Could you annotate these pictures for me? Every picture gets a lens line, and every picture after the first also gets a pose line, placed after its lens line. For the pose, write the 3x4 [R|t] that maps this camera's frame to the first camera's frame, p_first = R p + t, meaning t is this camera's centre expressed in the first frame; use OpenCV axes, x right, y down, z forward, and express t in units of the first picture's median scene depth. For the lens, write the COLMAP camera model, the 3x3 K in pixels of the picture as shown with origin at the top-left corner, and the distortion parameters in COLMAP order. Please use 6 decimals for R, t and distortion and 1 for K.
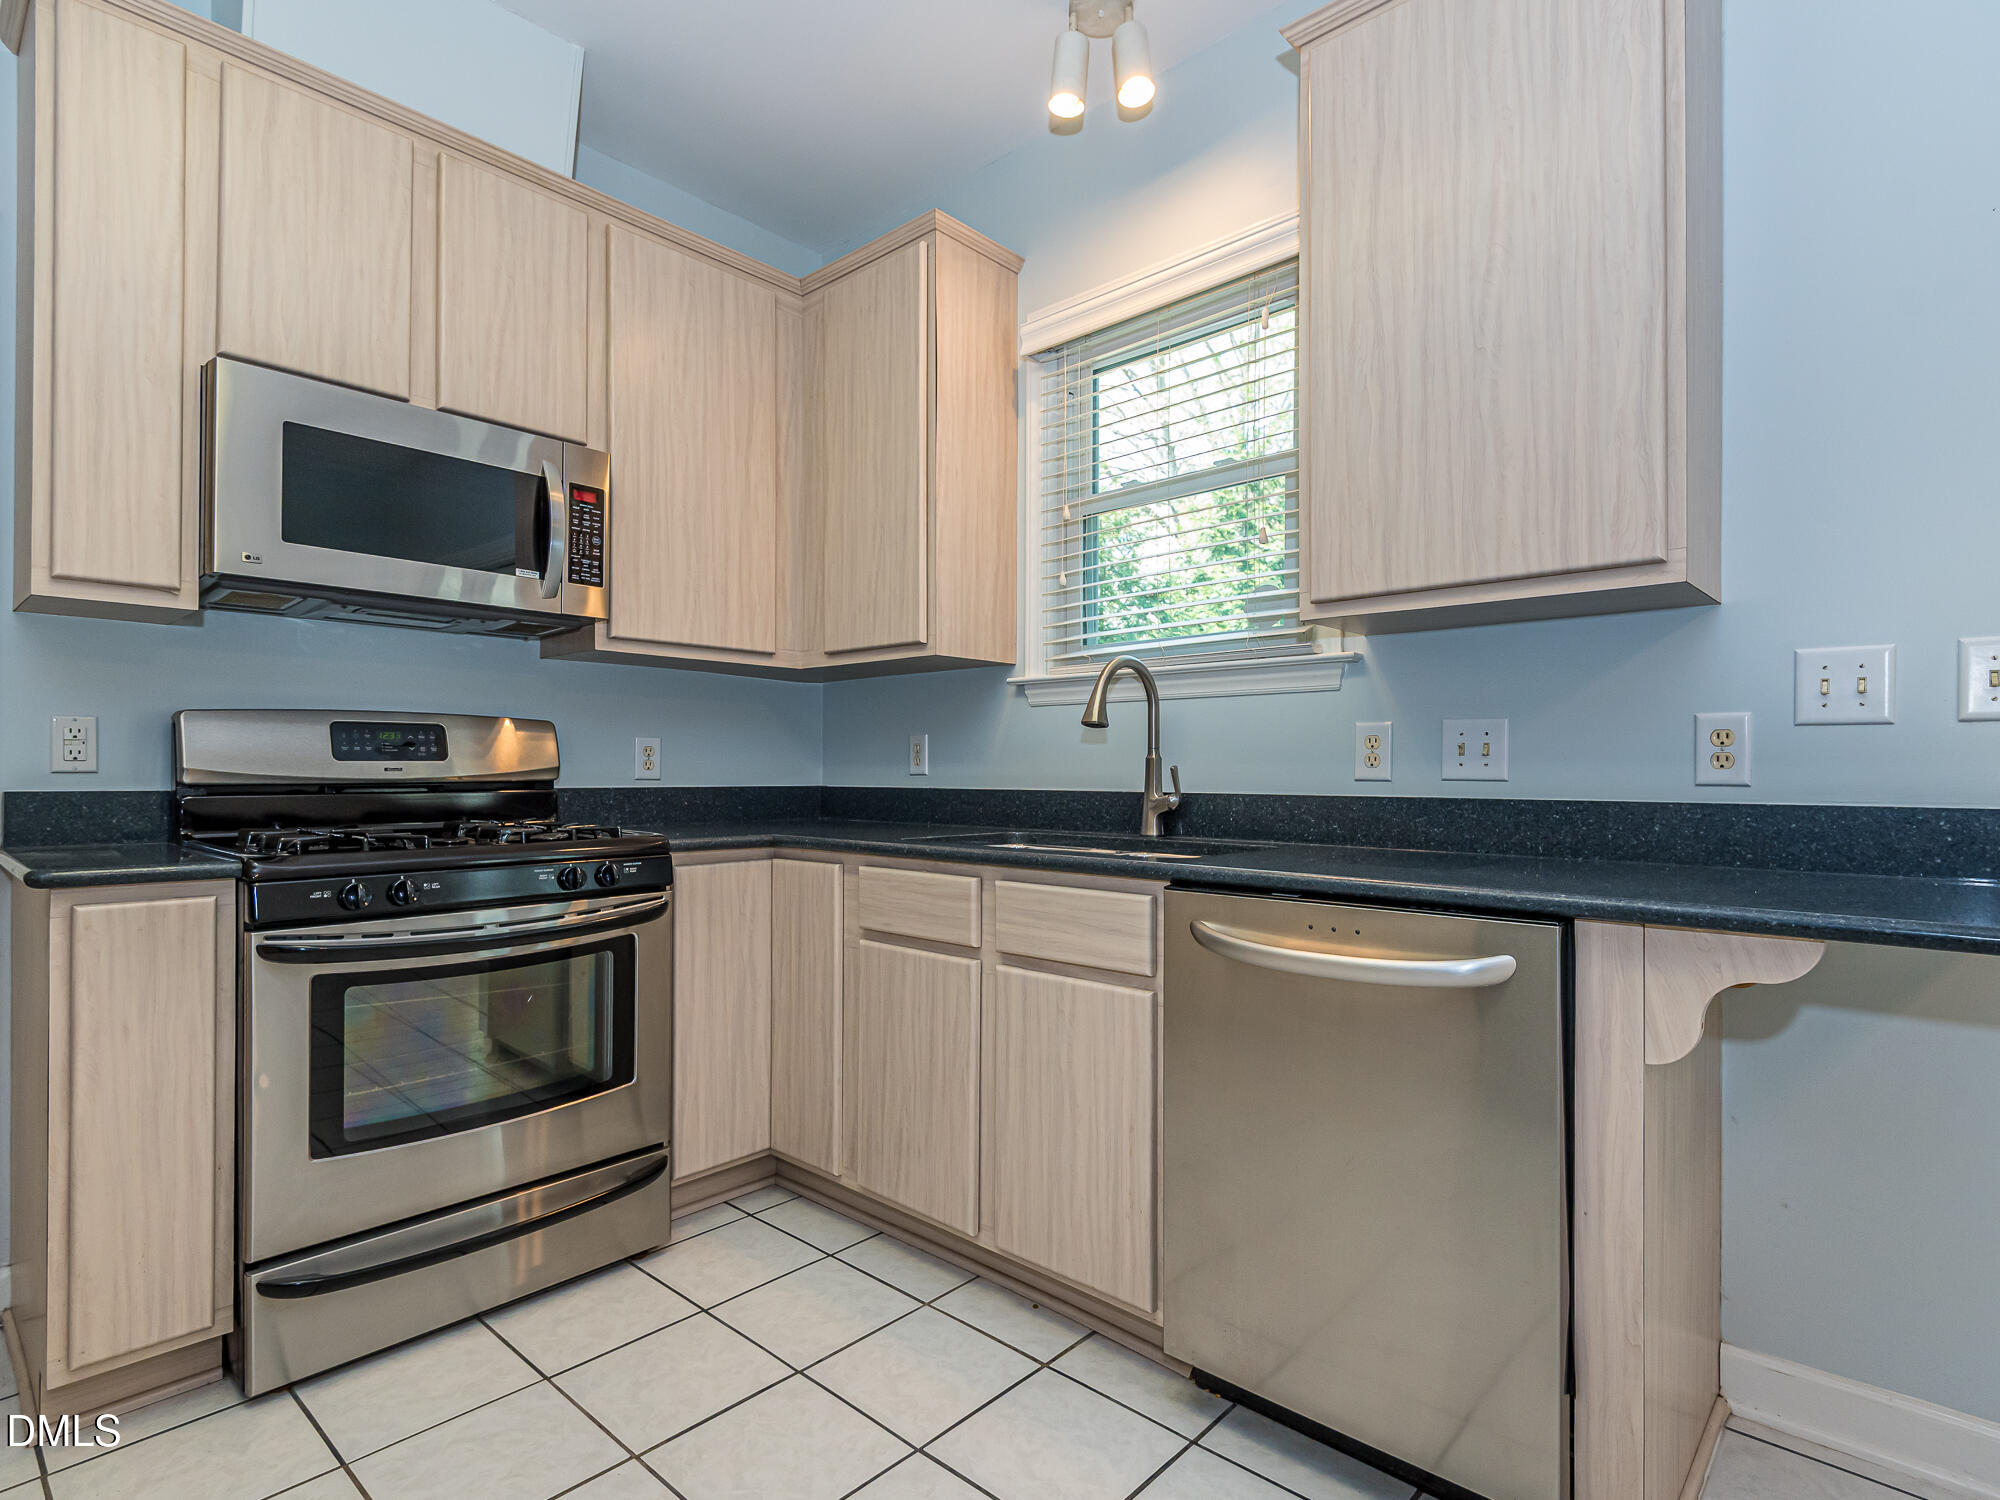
lens RADIAL K [[1011.9, 0, 1000.2], [0, 1011.9, 762.4], [0, 0, 1]] dist [0.019128, -0.010720]
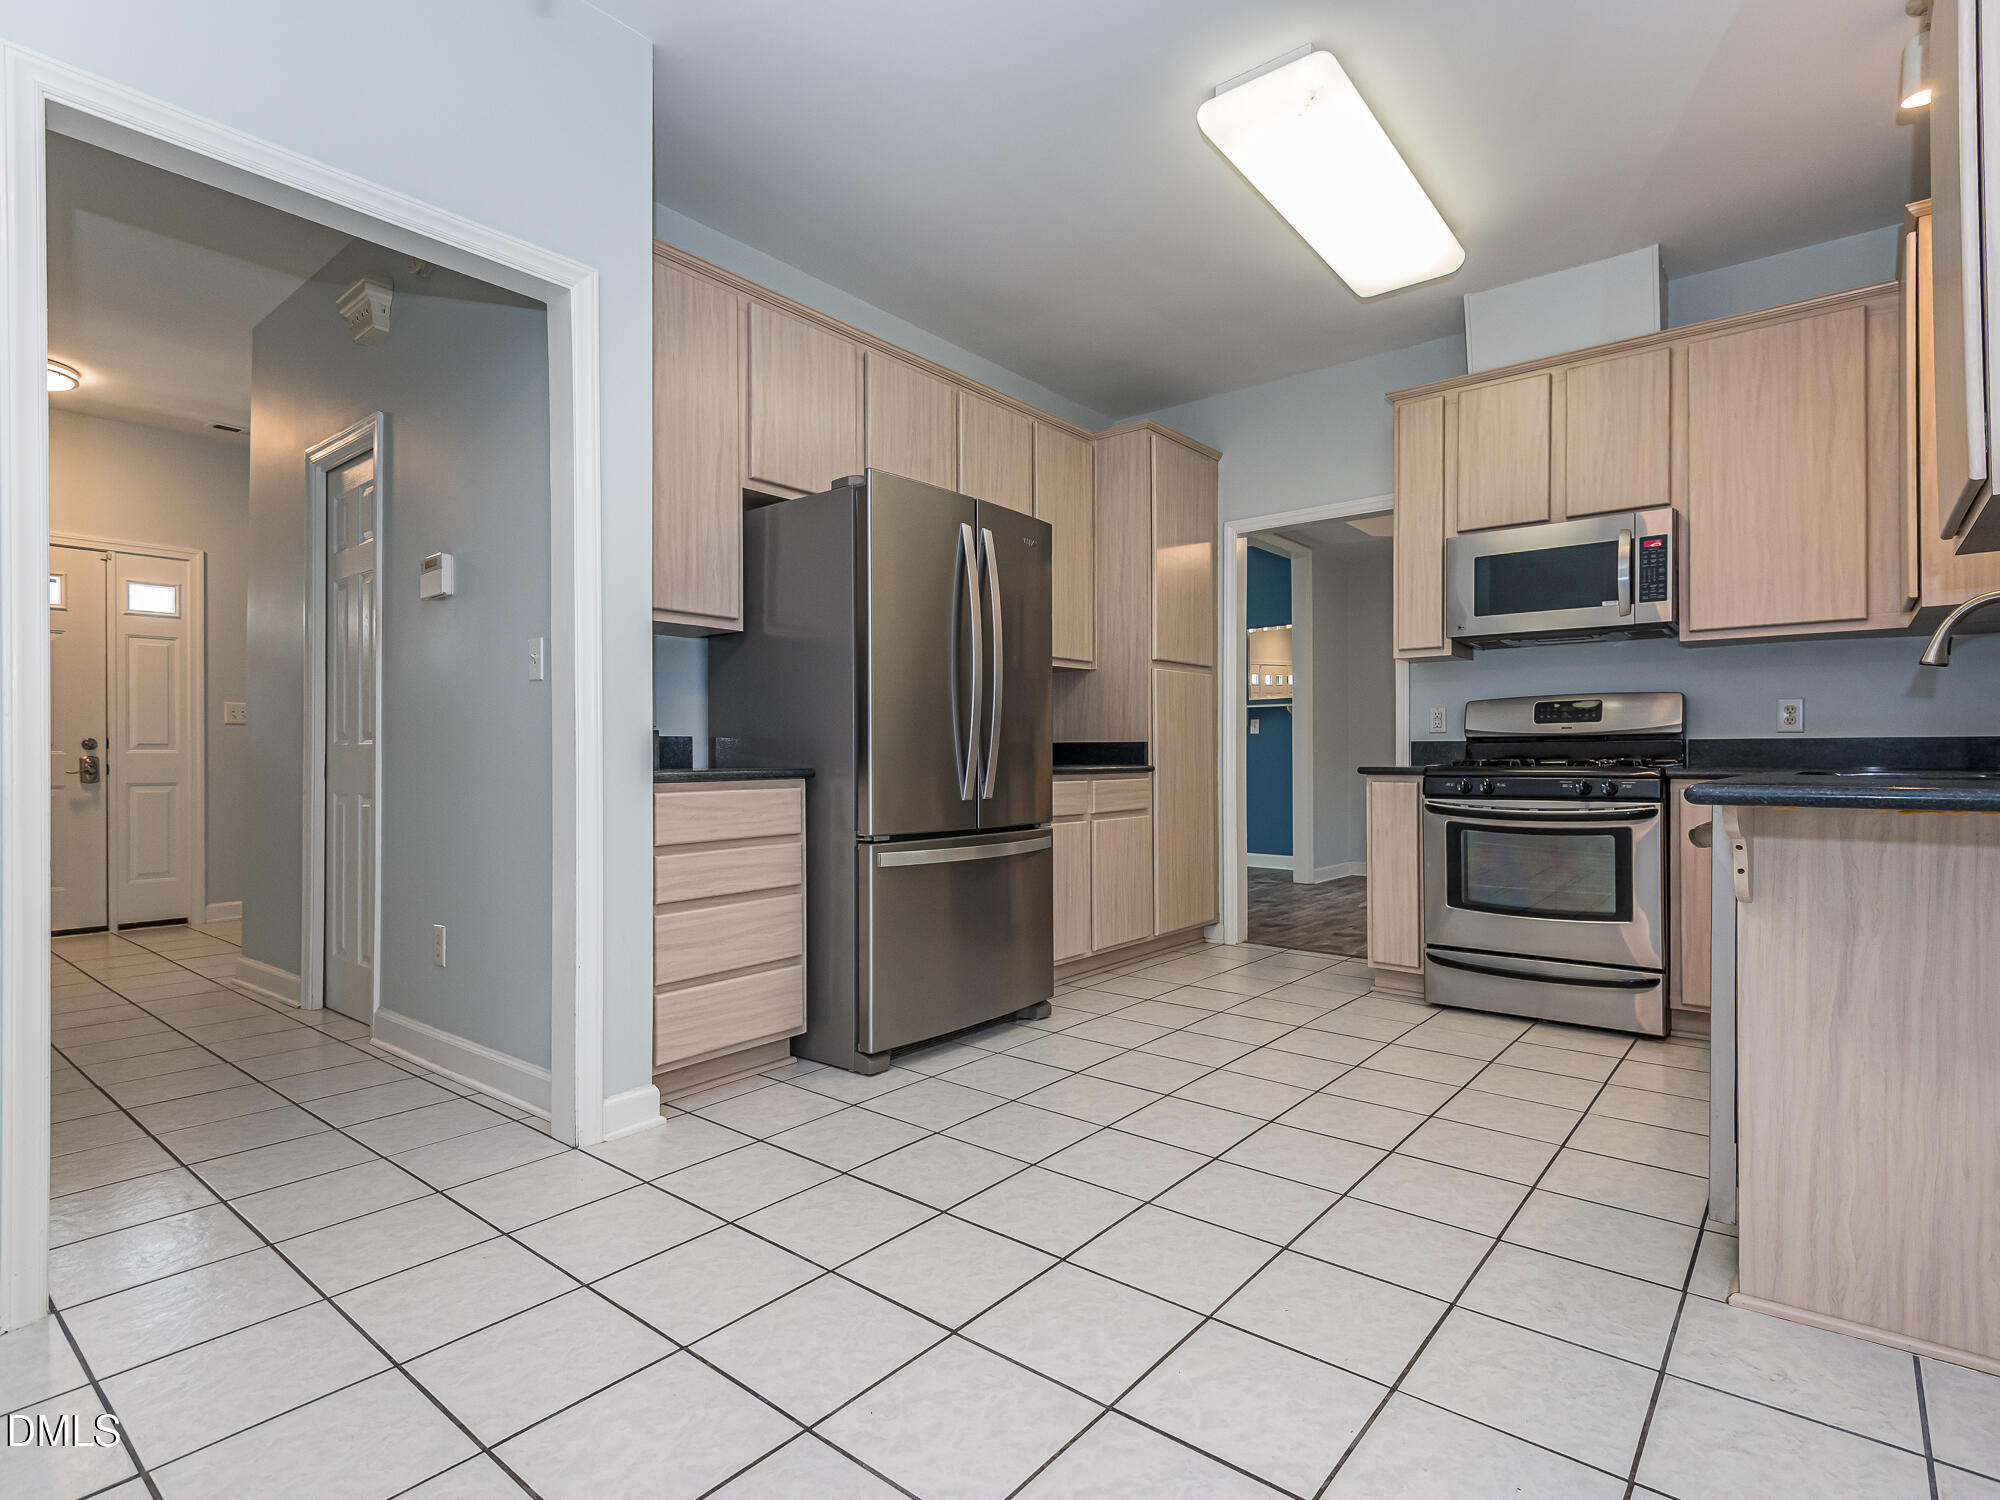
lens RADIAL K [[1011.9, 0, 1000.2], [0, 1011.9, 762.4], [0, 0, 1]] dist [0.019128, -0.010720]
pose [[0.045505, 0.002180, -0.998962, 1.128385], [0.009999, 0.999947, 0.002637, 0.053441], [0.998914, -0.010109, 0.045480, -0.041422]]
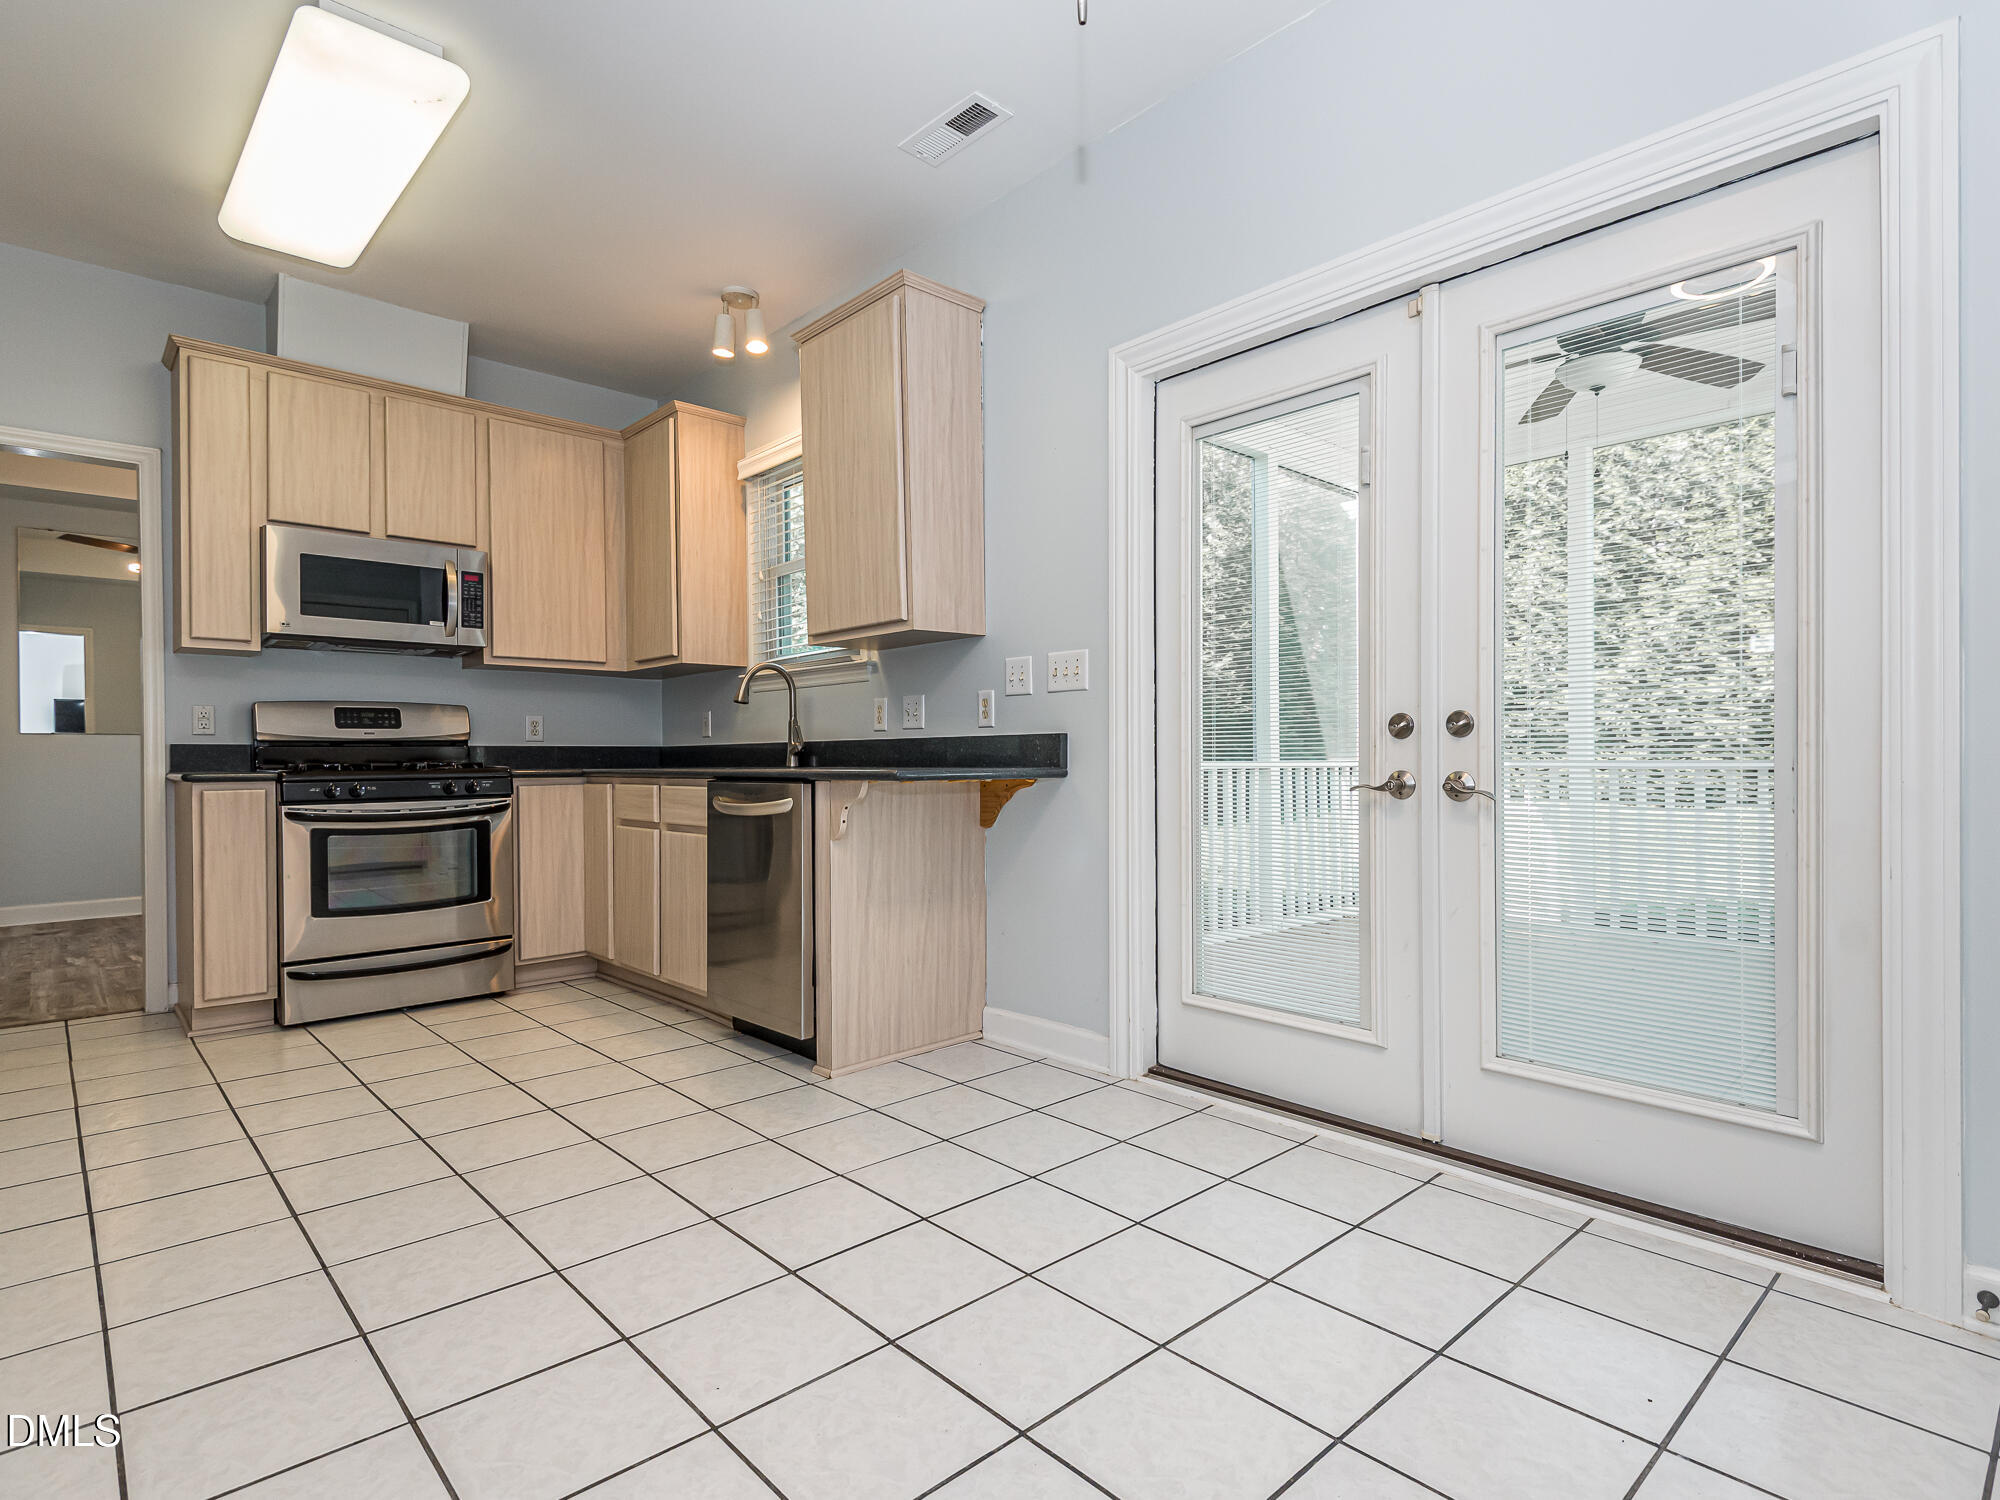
lens RADIAL K [[1031.3, 0, 1021.7], [0, 1031.3, 757.0], [0, 0, 1]] dist [0.004159, -0.000143]
pose [[0.997117, -0.011225, -0.075046, 0.724150], [0.011814, 0.999903, 0.007401, 0.050956], [0.074956, -0.008266, 0.997153, -0.772912]]
